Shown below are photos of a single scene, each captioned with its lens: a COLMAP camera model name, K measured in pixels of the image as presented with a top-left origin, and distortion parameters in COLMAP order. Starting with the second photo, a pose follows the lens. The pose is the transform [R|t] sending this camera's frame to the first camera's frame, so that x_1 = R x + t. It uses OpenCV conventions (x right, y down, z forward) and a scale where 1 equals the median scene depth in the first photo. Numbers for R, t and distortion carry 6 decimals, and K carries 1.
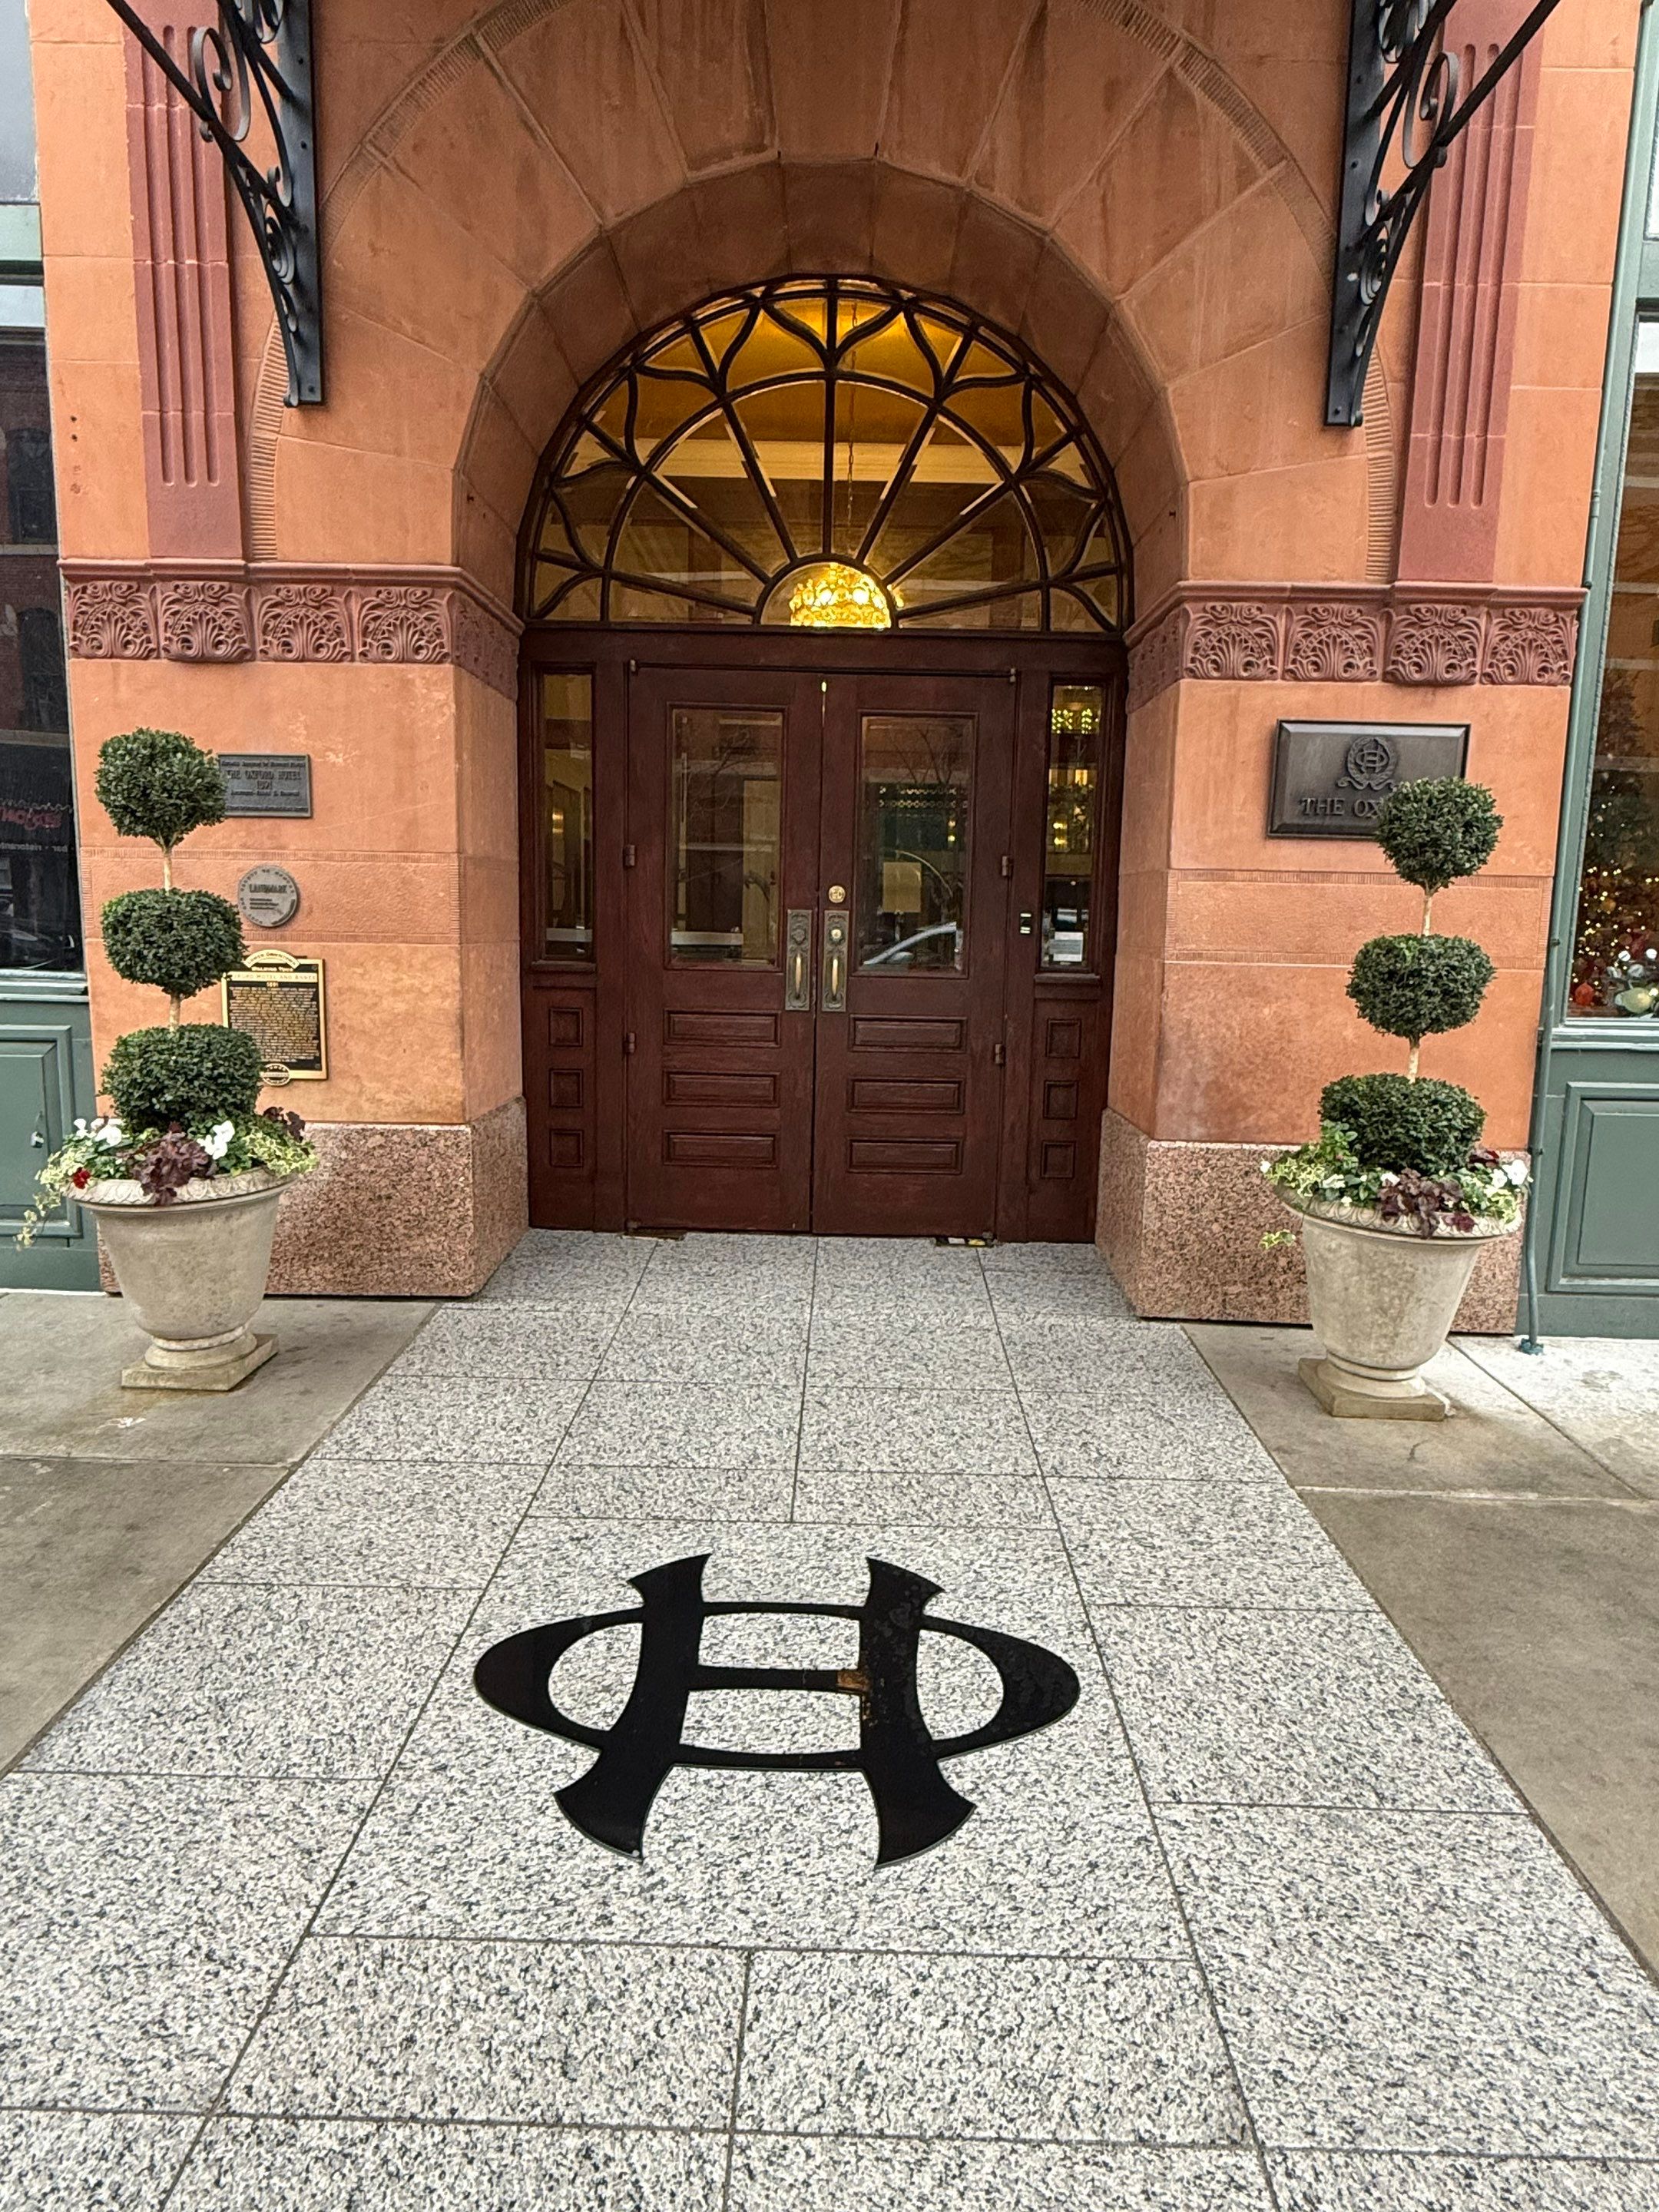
lens RADIAL K [[1503.0, 0, 829.5], [0, 1503.0, 1106.0], [0, 0, 1]] dist [0.002897, 0.001613]
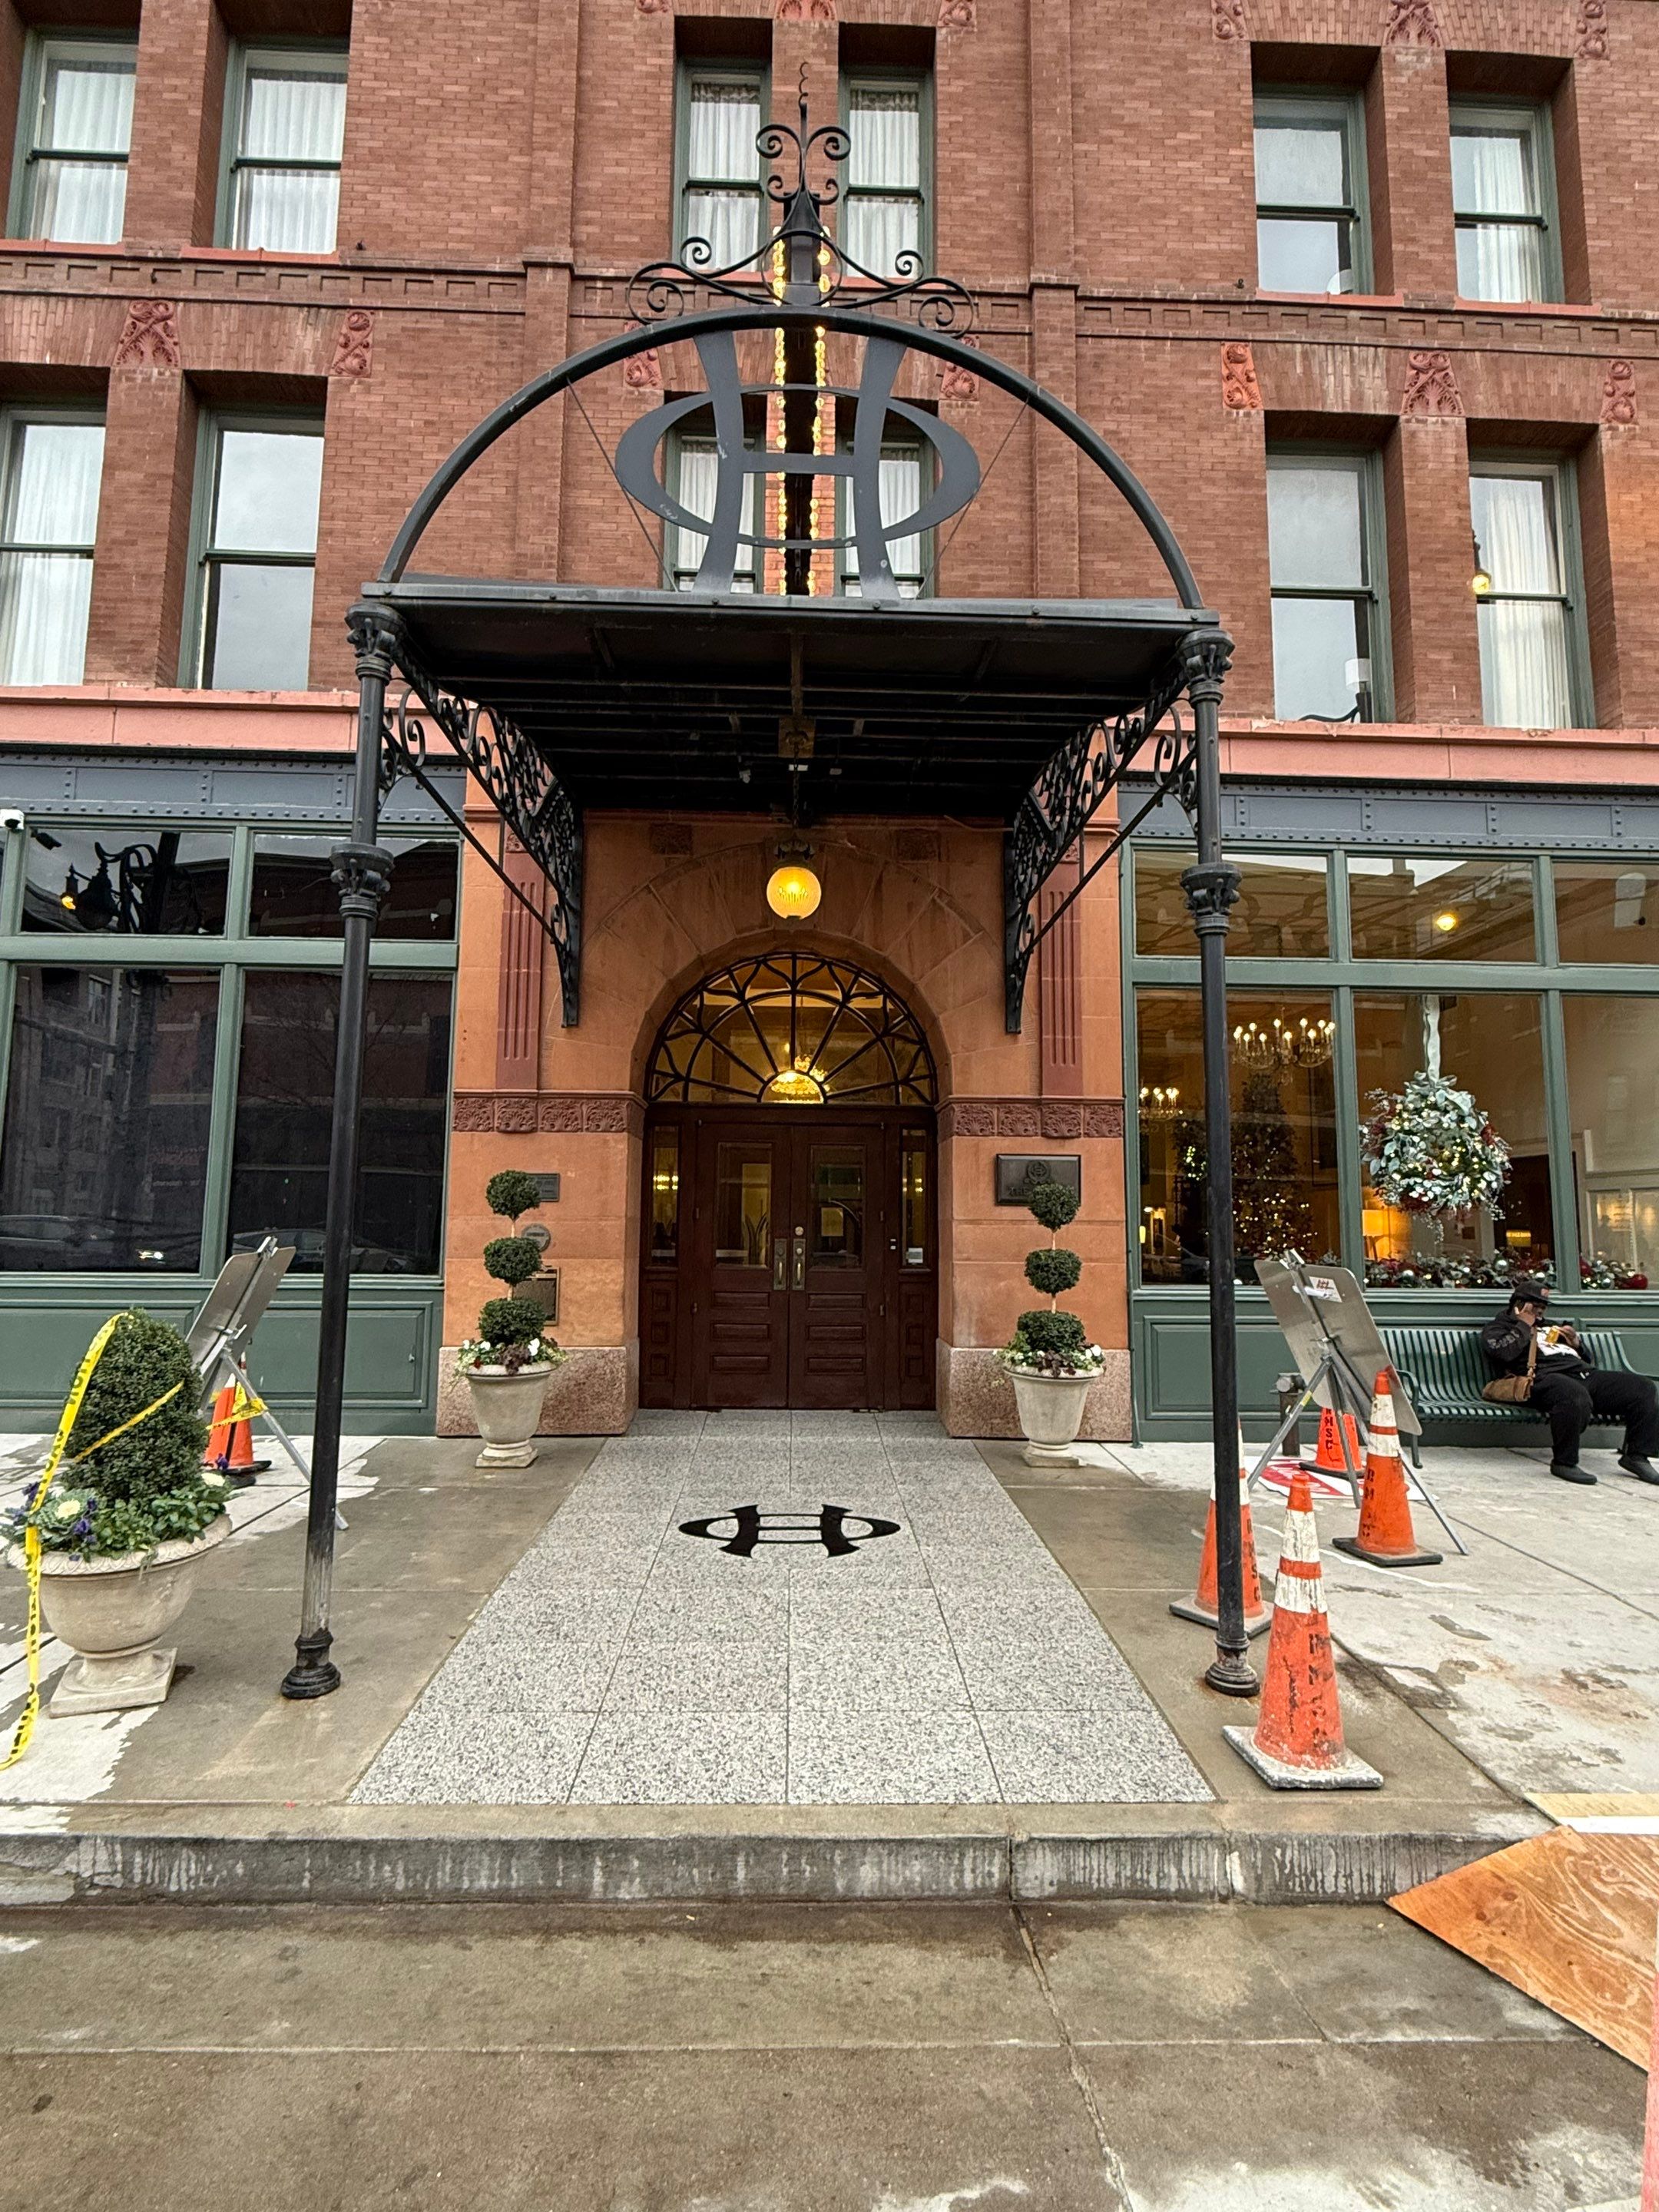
lens RADIAL K [[1124.6, 0, 829.5], [0, 1124.6, 1106.0], [0, 0, 1]] dist [0.000001, 0.000058]
pose [[0.998970, -0.009197, 0.044437, -0.026853], [0.019340, 0.972150, -0.233559, 0.064721], [-0.041052, 0.234178, 0.971327, -0.666713]]
